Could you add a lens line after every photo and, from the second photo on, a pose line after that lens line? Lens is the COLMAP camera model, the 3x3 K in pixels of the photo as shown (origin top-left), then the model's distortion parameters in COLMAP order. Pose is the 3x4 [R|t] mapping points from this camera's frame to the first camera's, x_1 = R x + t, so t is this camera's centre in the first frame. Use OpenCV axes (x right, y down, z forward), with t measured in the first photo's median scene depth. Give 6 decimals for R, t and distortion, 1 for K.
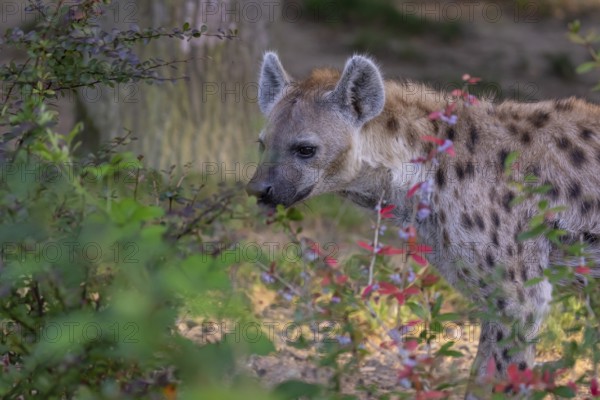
lens RADIAL K [[257.3, 0, 300.0], [0, 257.3, 200.0], [0, 0, 1]] dist [0.000931, -0.000148]
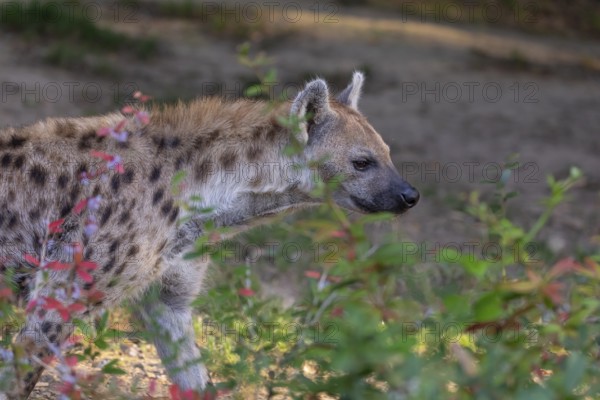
lens RADIAL K [[260.5, 0, 300.0], [0, 260.5, 219.9], [0, 0, 1]] dist [-0.000808, 0.000038]
pose [[0.999164, 0.039053, 0.012060, 1.627302], [-0.039036, 0.999236, -0.001646, -0.018520], [-0.012115, 0.001173, 0.999926, -0.020607]]
